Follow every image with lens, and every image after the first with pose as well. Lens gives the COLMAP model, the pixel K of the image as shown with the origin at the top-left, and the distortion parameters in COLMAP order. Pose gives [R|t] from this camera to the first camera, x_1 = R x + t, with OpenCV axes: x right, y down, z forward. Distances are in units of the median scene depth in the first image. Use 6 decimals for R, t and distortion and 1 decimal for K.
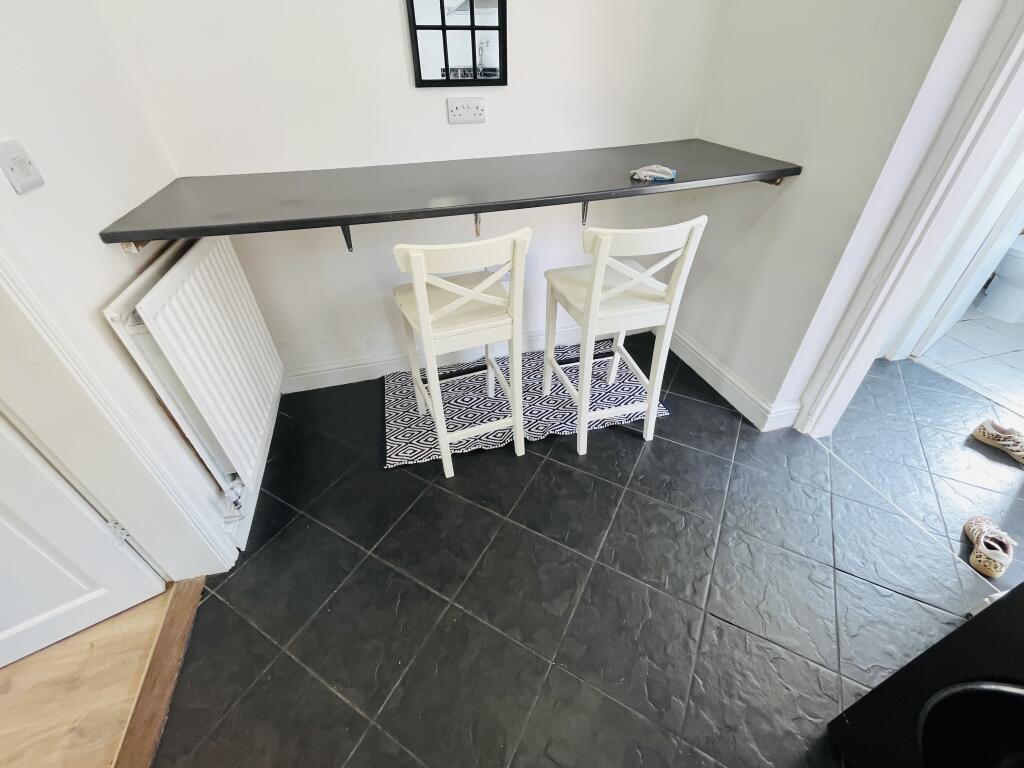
lens RADIAL K [[422.9, 0, 510.6], [0, 422.9, 383.6], [0, 0, 1]] dist [-0.002244, 0.000497]
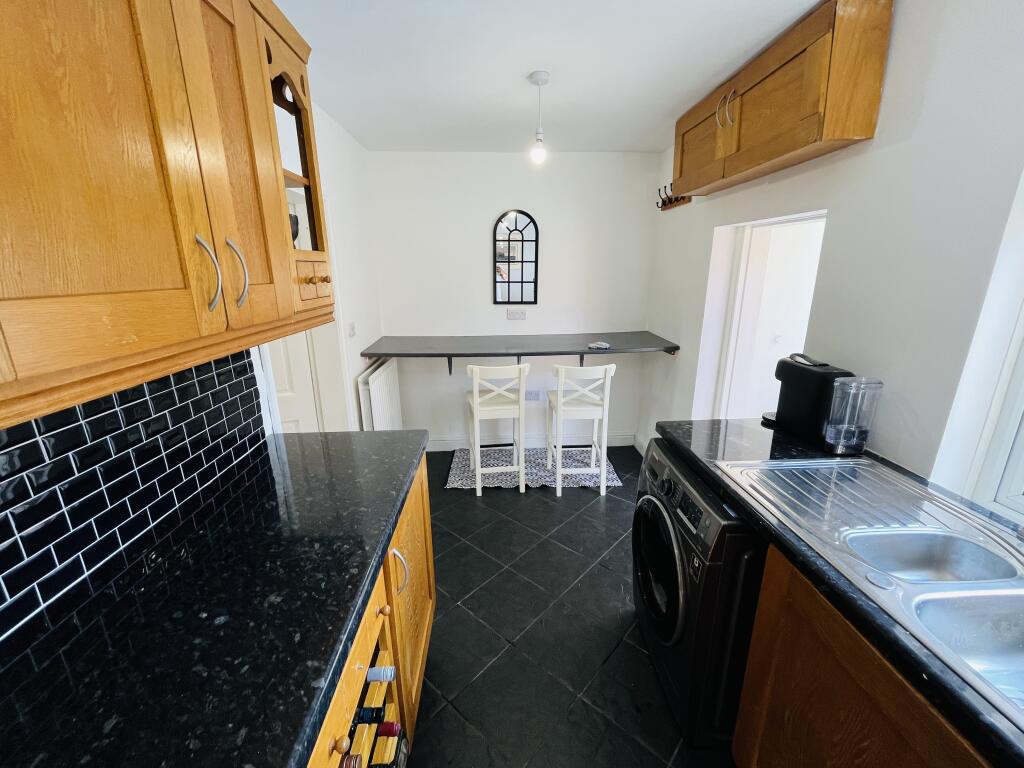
lens RADIAL K [[422.9, 0, 513.5], [0, 422.9, 385.4], [0, 0, 1]] dist [-0.002244, 0.000497]
pose [[0.975065, 0.070832, -0.210311, 0.338735], [-0.142874, 0.925527, -0.350694, 0.399041], [0.169808, 0.371997, 0.912570, -0.752018]]
